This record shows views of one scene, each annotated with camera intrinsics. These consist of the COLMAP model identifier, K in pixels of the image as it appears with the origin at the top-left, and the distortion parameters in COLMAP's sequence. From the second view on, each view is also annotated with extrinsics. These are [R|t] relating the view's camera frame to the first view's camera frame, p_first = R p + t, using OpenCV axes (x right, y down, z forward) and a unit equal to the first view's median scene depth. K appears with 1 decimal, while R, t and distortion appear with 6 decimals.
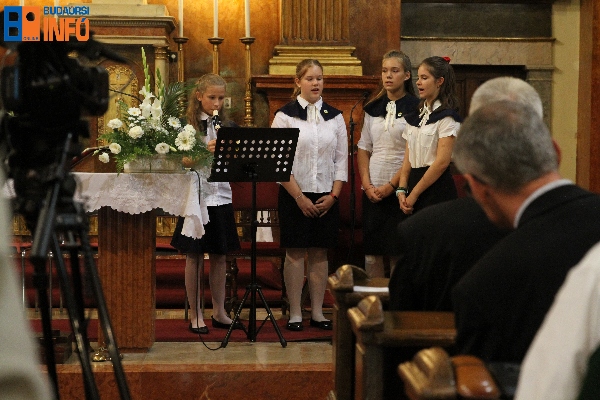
lens RADIAL K [[1312.7, 0, 300.0], [0, 1312.7, 200.0], [0, 0, 1]] dist [0.054144, 0.076067]
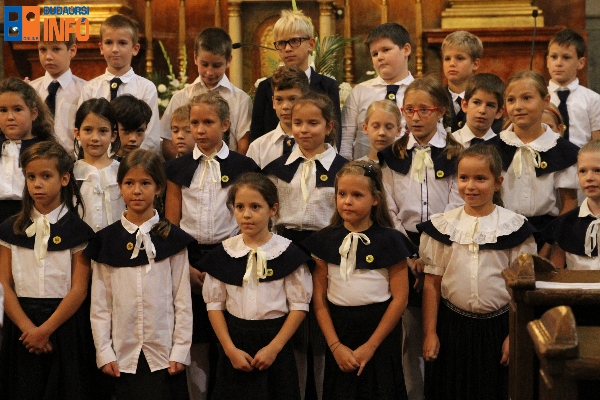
lens RADIAL K [[1312.7, 0, 300.0], [0, 1312.7, 200.0], [0, 0, 1]] dist [0.054144, 0.076067]
pose [[0.990669, -0.009757, -0.135940, 0.003535], [0.013783, 0.999493, 0.028706, -0.003005], [0.135591, -0.030312, 0.990301, 0.083561]]
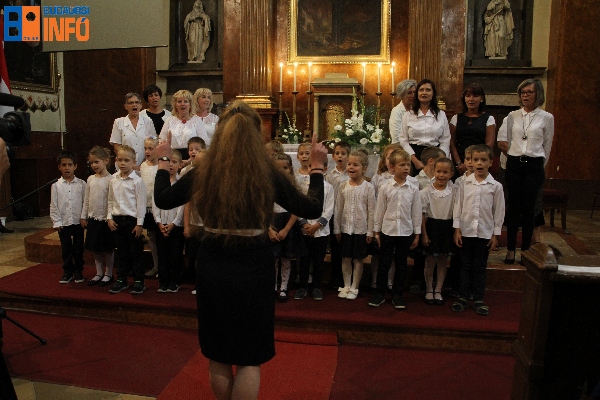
lens RADIAL K [[480.7, 0, 300.0], [0, 480.7, 200.0], [0, 0, 1]] dist [-0.098020, 0.000965]
pose [[0.979492, 0.030667, -0.199136, -0.039876], [-0.014407, 0.996479, 0.082593, -0.008278], [0.200968, -0.078030, 0.976485, 0.230224]]
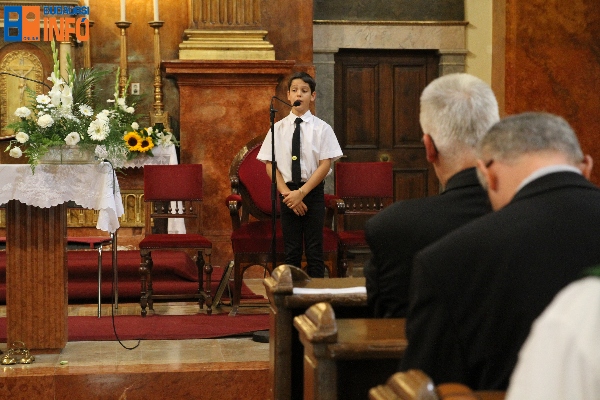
lens RADIAL K [[1312.7, 0, 300.0], [0, 1312.7, 200.0], [0, 0, 1]] dist [0.054144, 0.076067]
pose [[0.997292, -0.011428, 0.072649, -0.008392], [0.010585, 0.999872, 0.011980, -0.003057], [-0.072776, -0.011179, 0.997286, 0.031060]]
